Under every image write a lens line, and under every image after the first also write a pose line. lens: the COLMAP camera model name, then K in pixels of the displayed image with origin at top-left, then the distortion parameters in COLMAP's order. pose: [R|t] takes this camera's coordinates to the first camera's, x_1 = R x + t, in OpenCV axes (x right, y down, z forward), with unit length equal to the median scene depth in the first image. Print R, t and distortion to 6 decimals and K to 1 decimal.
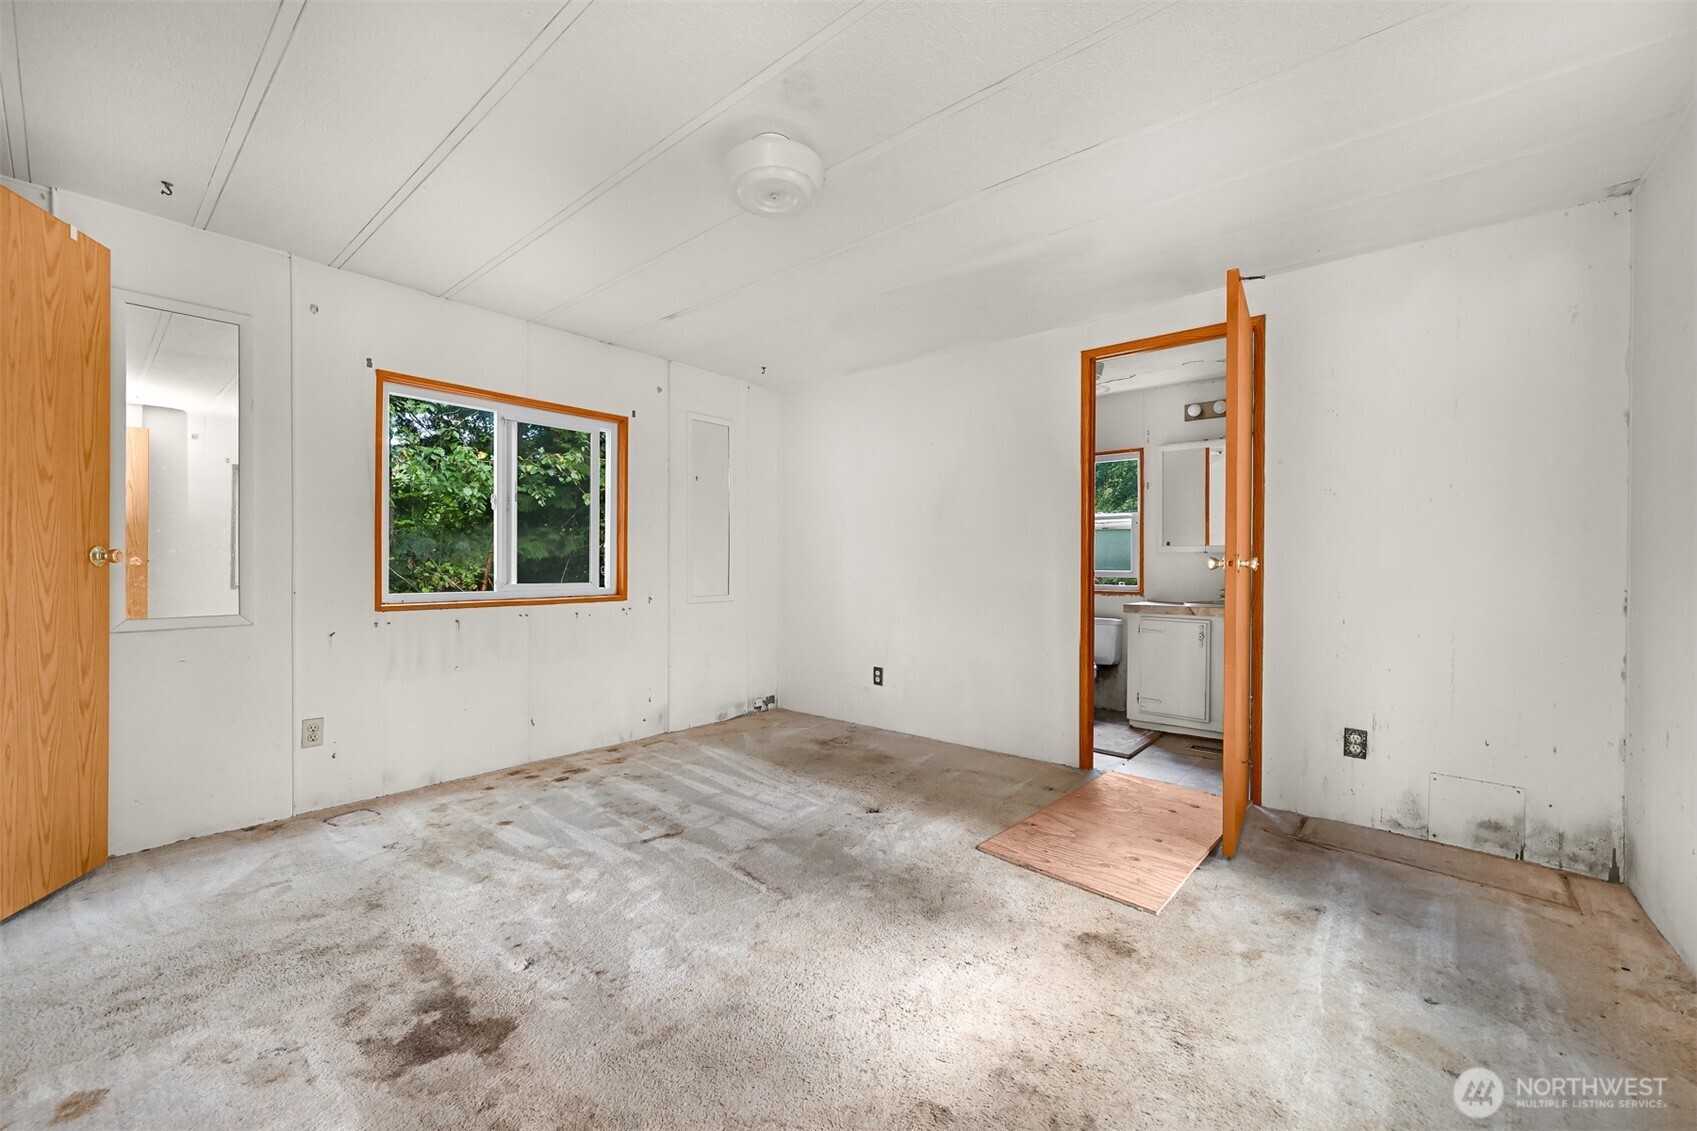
lens RADIAL K [[665.7, 0, 846.5], [0, 665.7, 566.9], [0, 0, 1]] dist [-0.000858, 0.000935]
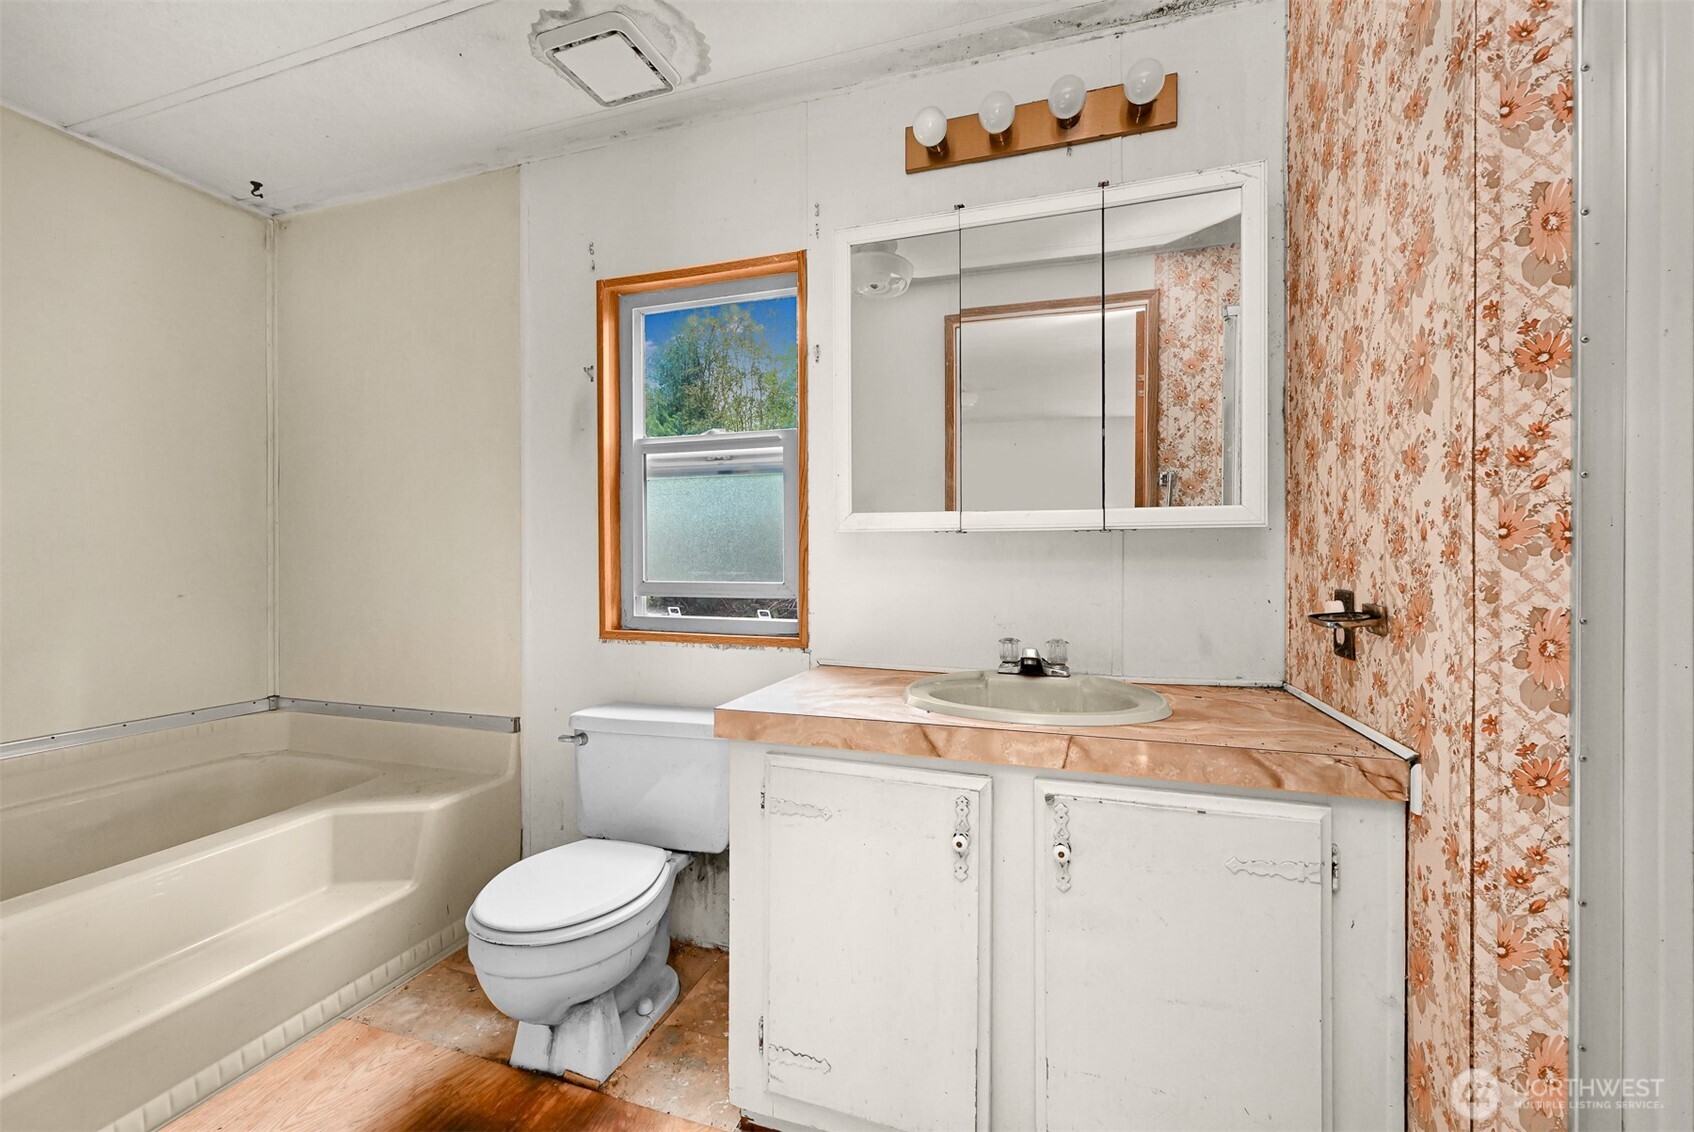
lens RADIAL K [[664.5, 0, 853.2], [0, 664.5, 565.6], [0, 0, 1]] dist [-0.000858, 0.000935]
pose [[0.929459, -0.006628, 0.368865, 0.350671], [0.007093, 0.999975, 0.000095, -0.002513], [-0.368856, 0.002528, 0.929483, 0.682477]]
